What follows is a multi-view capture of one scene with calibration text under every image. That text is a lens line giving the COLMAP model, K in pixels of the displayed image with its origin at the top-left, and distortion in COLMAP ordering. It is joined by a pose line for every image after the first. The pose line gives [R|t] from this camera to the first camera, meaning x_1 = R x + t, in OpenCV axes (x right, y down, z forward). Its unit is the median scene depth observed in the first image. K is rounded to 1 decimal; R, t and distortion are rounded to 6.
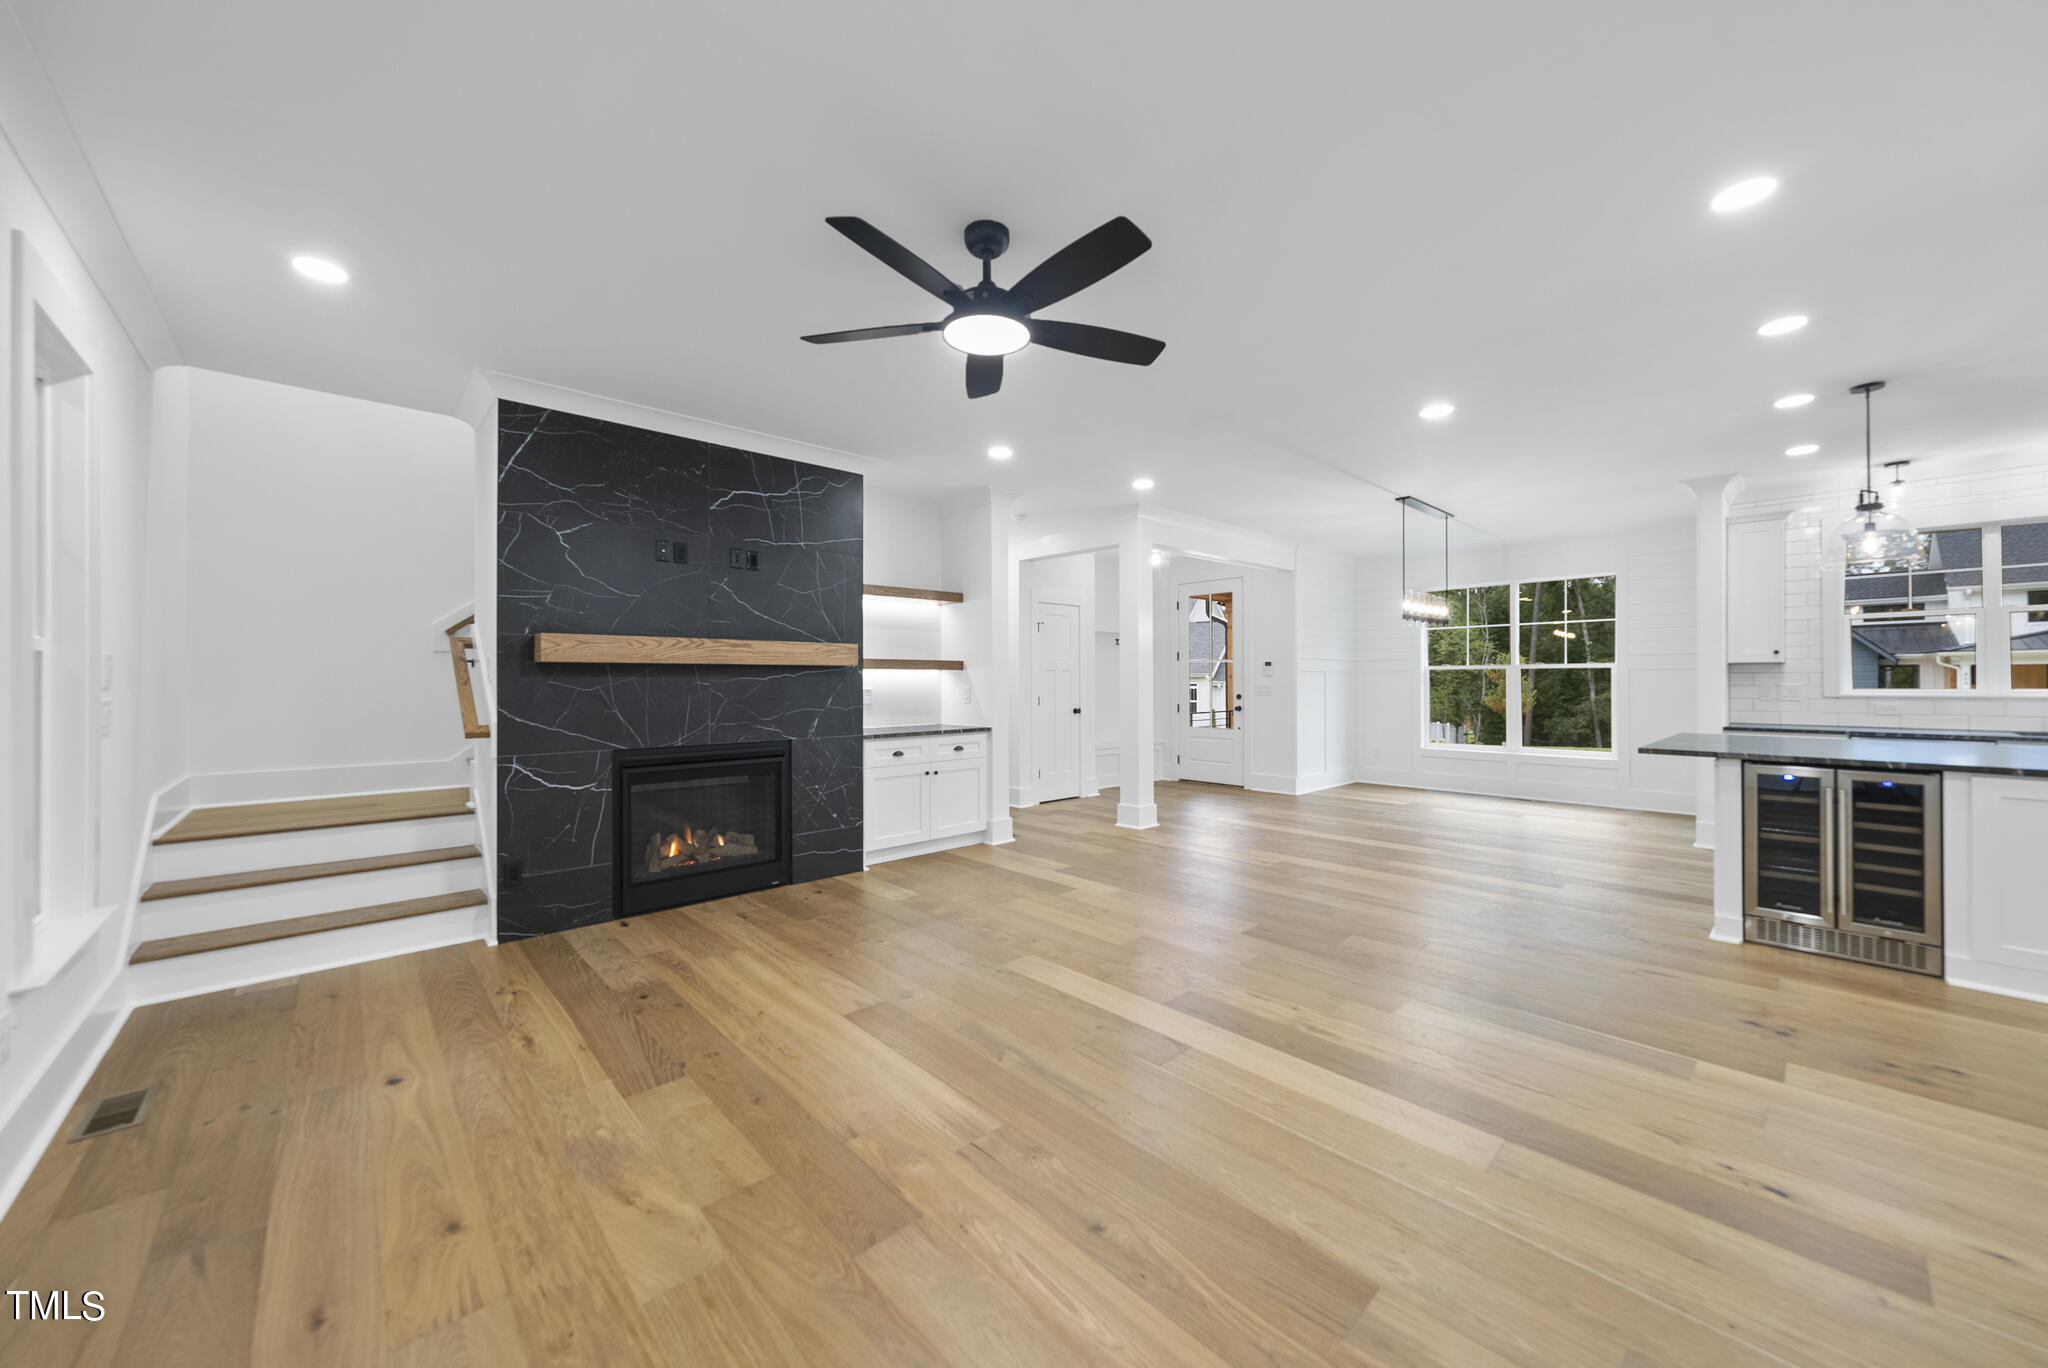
lens RADIAL K [[745.5, 0, 1020.1], [0, 745.5, 680.5], [0, 0, 1]] dist [-0.002821, -0.000219]
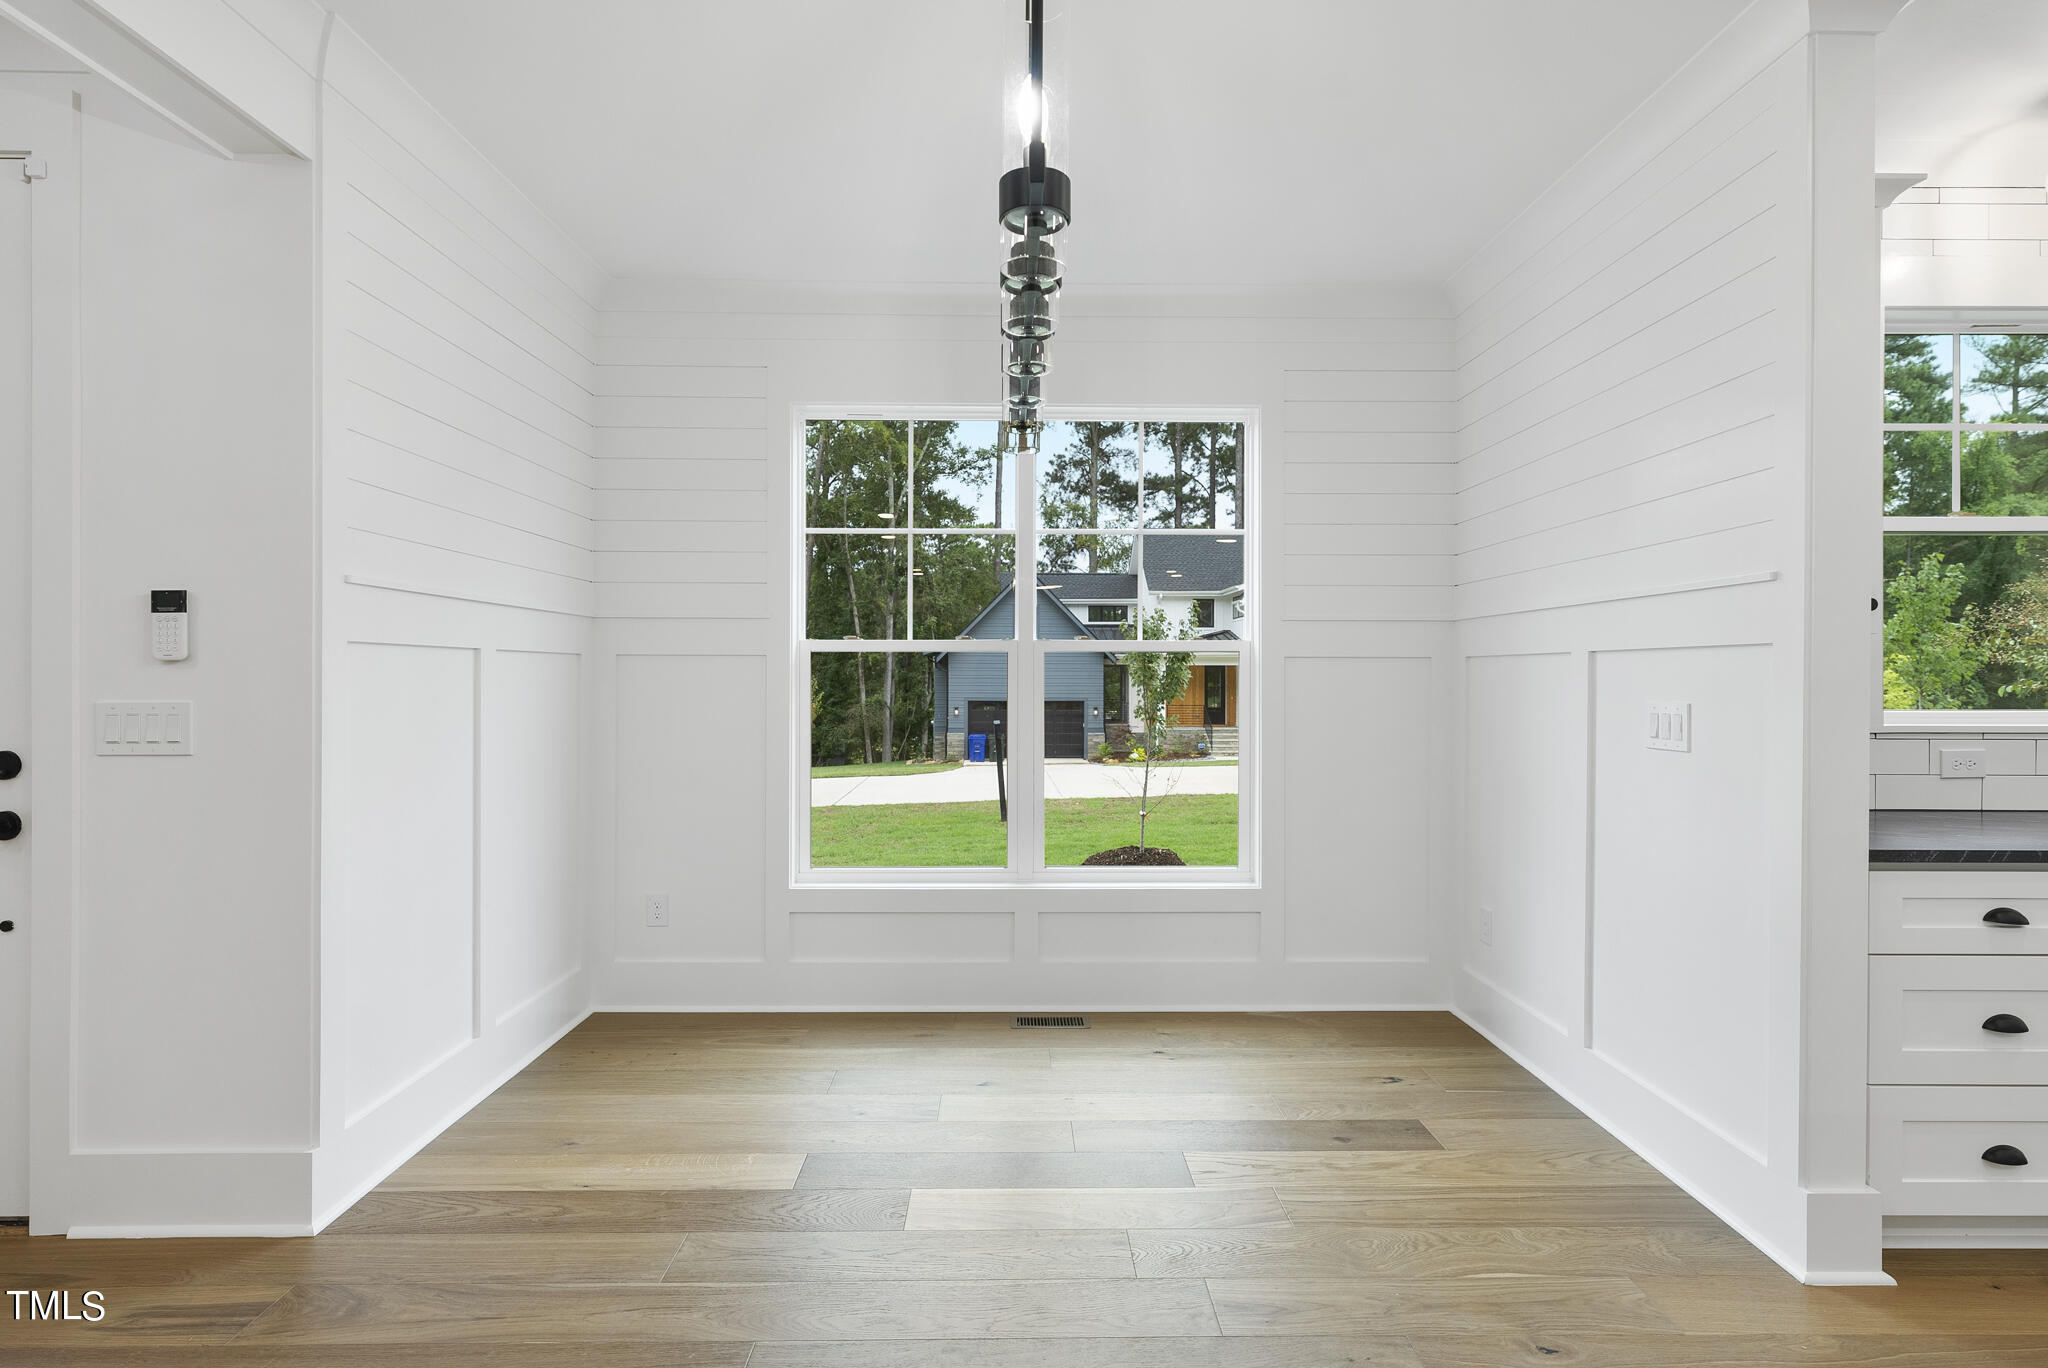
lens RADIAL K [[996.8, 0, 1020.4], [0, 996.8, 685.2], [0, 0, 1]] dist [-0.000823, -0.000049]
pose [[0.666985, -0.001089, 0.745070, 0.577998], [-0.004625, 0.999974, 0.005602, -0.004223], [-0.745057, -0.007183, 0.666962, 1.311969]]
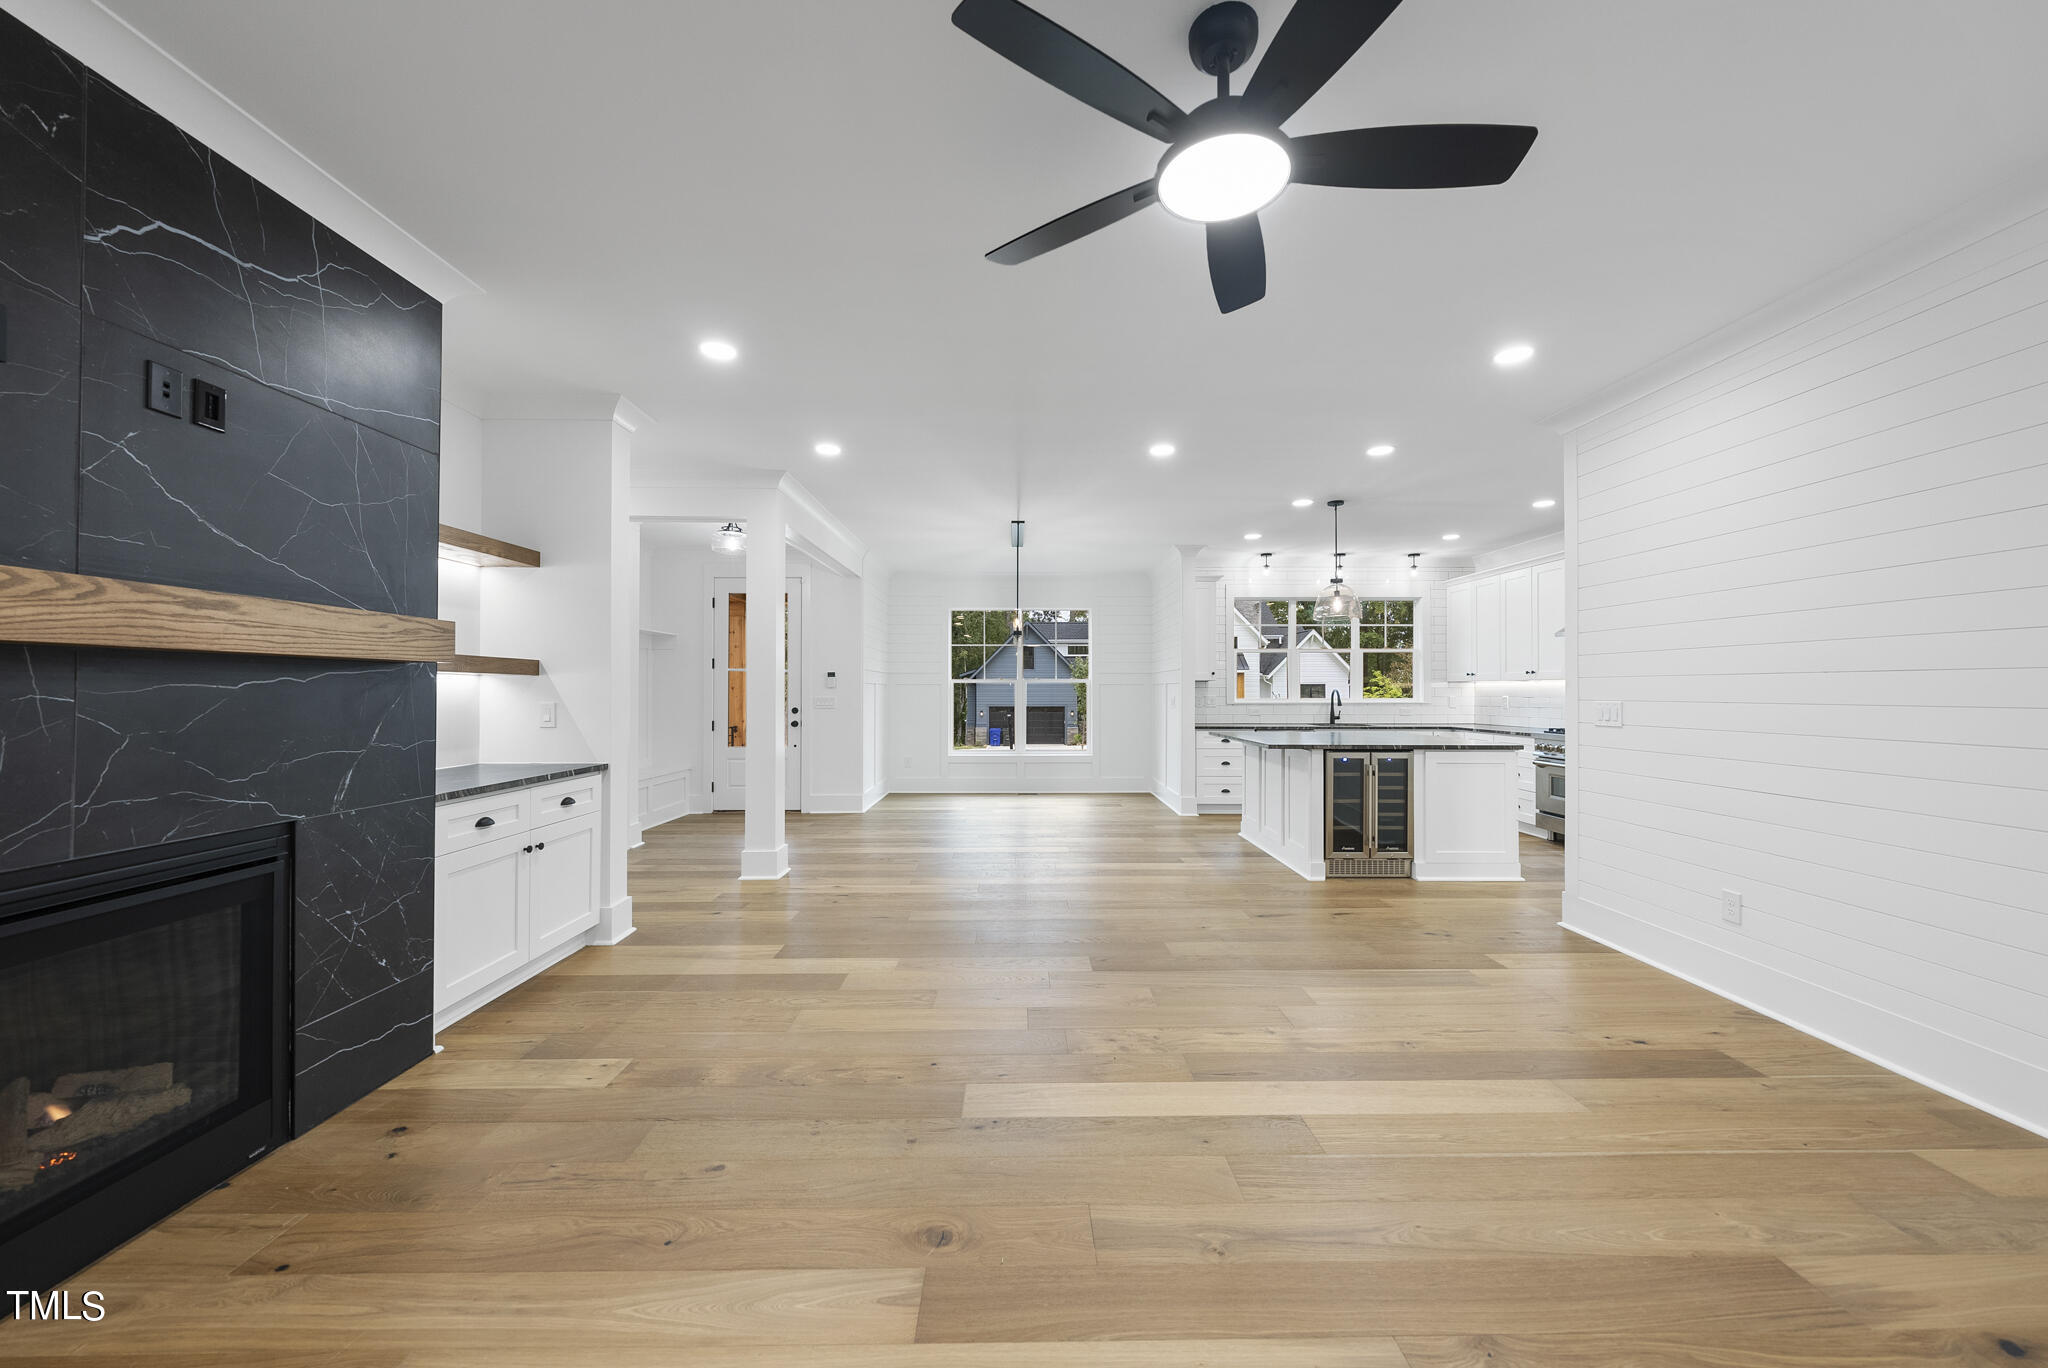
lens RADIAL K [[745.5, 0, 1026.4], [0, 745.5, 684.9], [0, 0, 1]] dist [-0.002821, -0.000219]
pose [[0.665269, 0.009301, 0.746546, -0.397580], [-0.001624, 0.999938, -0.011011, 0.000602], [-0.746602, 0.006113, 0.665243, 0.412995]]
